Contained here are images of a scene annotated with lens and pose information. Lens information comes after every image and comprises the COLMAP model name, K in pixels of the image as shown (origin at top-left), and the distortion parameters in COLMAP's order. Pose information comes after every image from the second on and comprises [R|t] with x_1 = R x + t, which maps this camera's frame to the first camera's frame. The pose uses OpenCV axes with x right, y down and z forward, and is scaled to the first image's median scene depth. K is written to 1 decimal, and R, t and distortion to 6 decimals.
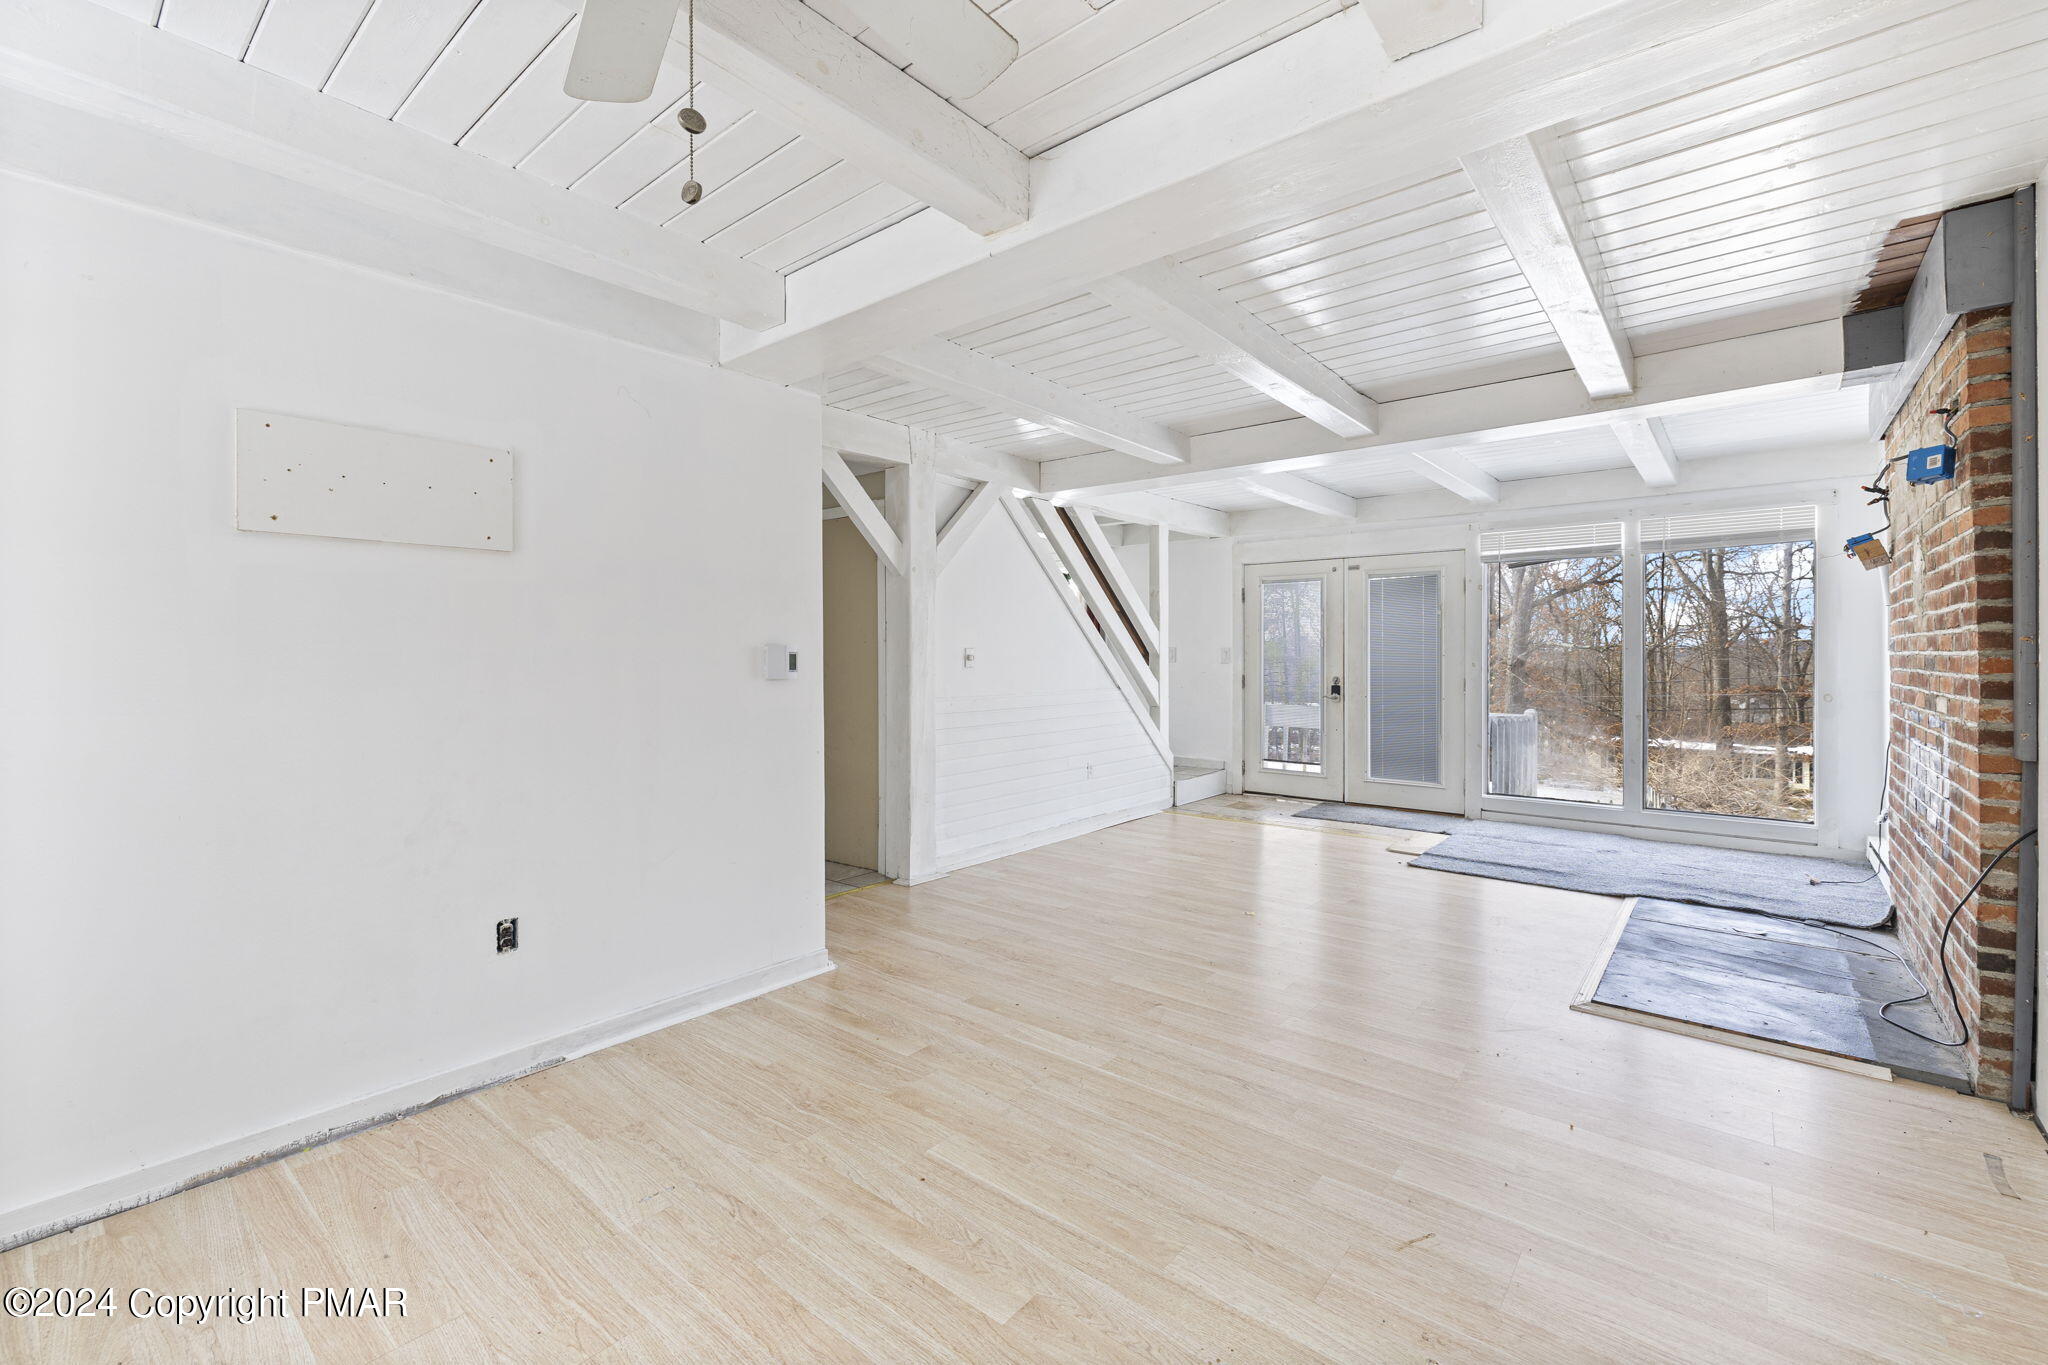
lens RADIAL K [[861.6, 0, 1037.6], [0, 861.6, 660.8], [0, 0, 1]] dist [-0.000006, -0.000024]
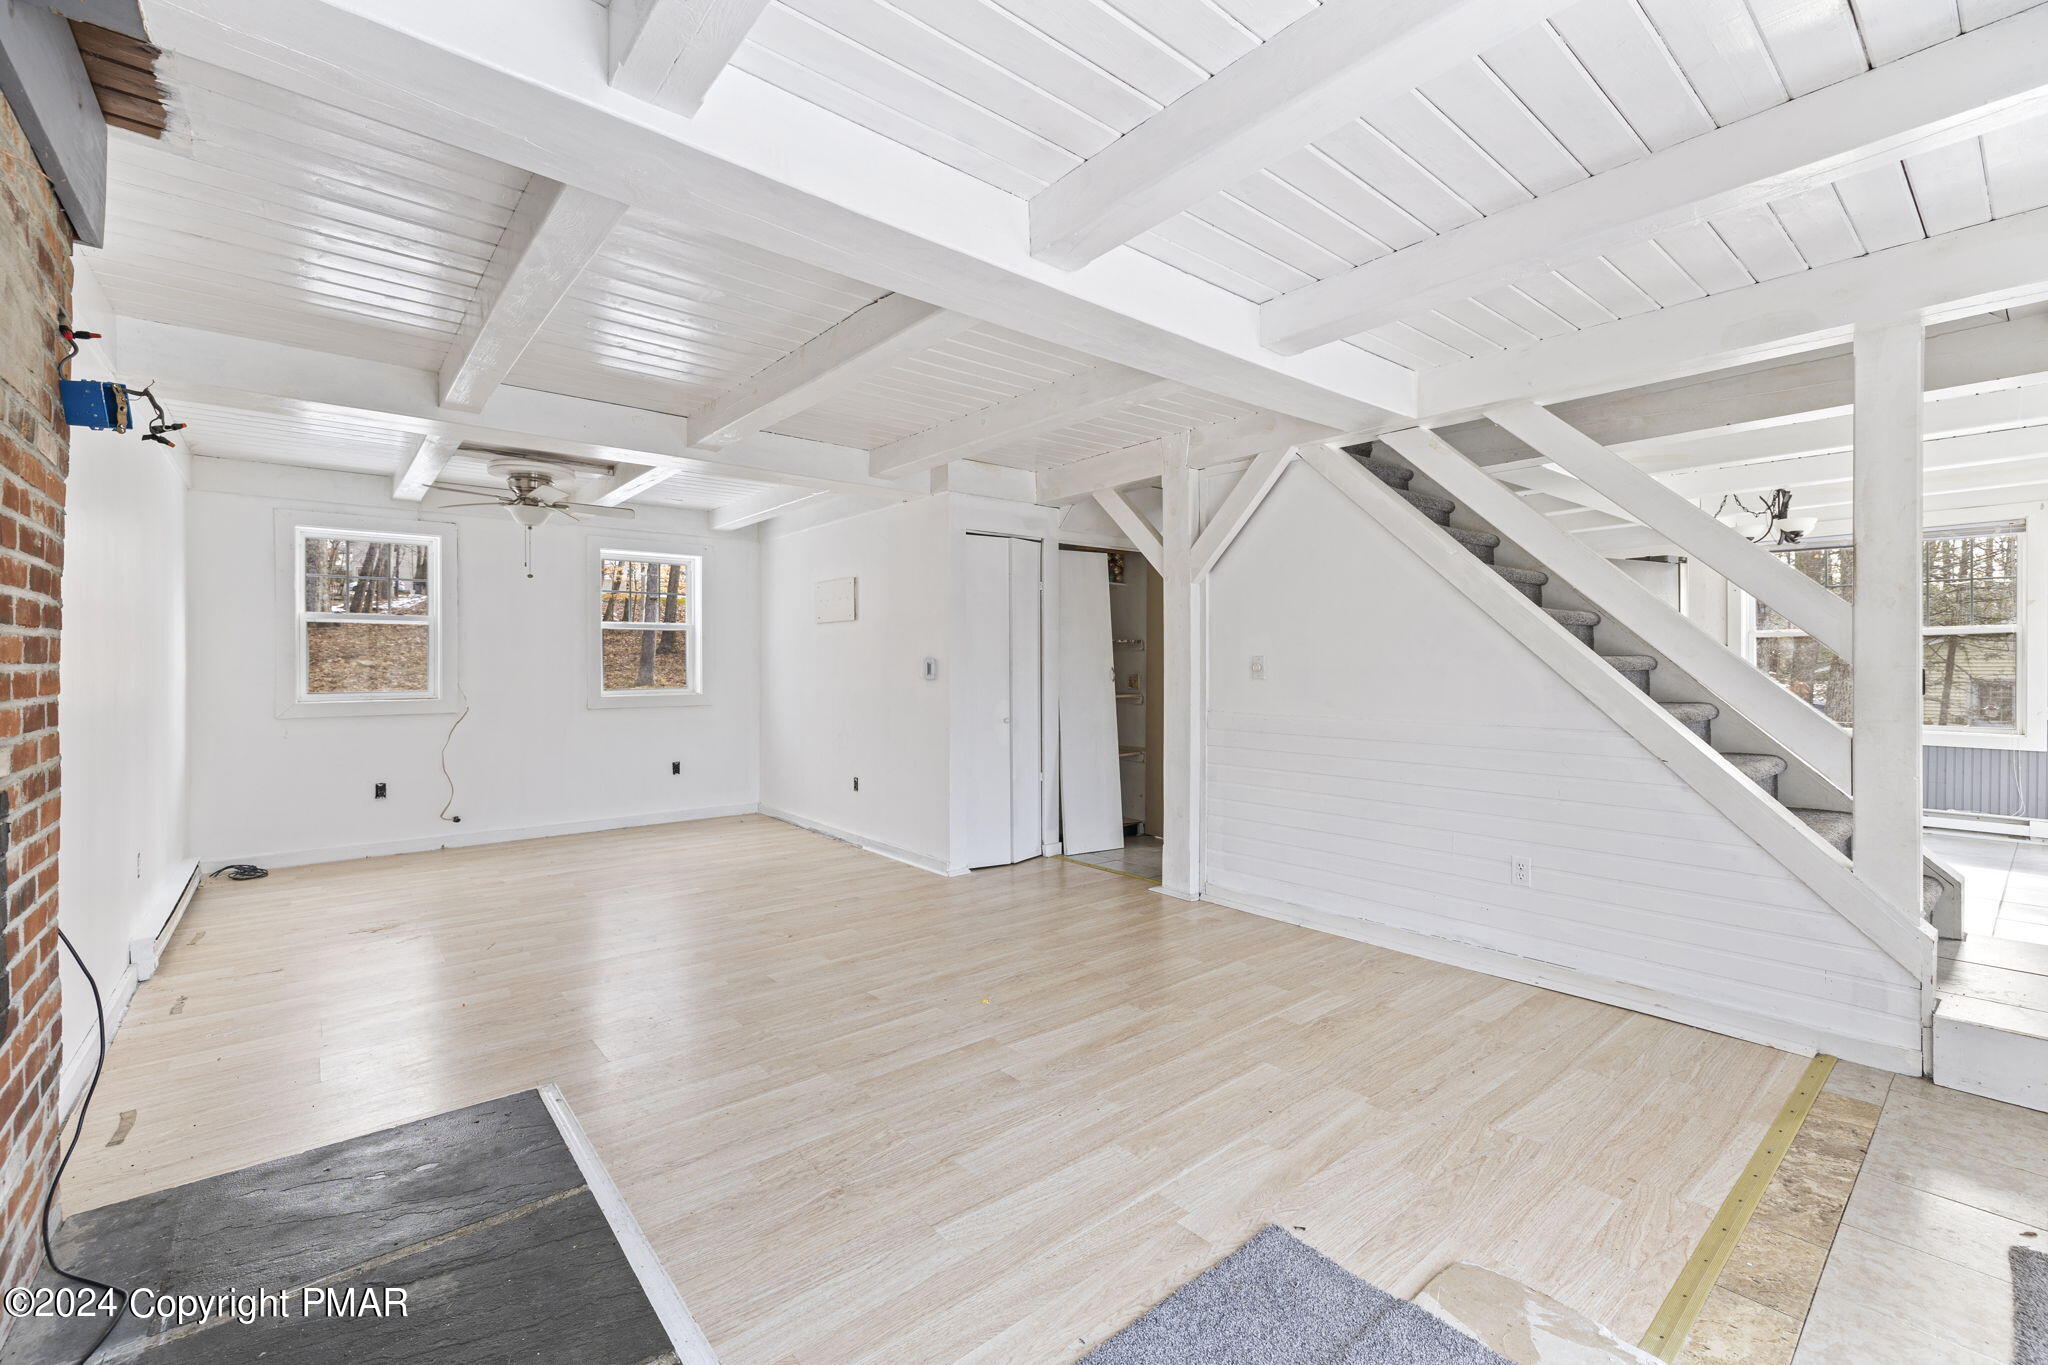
lens RADIAL K [[861.6, 0, 1037.6], [0, 861.6, 660.8], [0, 0, 1]] dist [-0.000006, -0.000024]
pose [[-0.185838, -0.002104, -0.982578, 1.052795], [0.001158, 0.999997, -0.002360, -0.010772], [0.982580, -0.001577, -0.185835, 1.254017]]
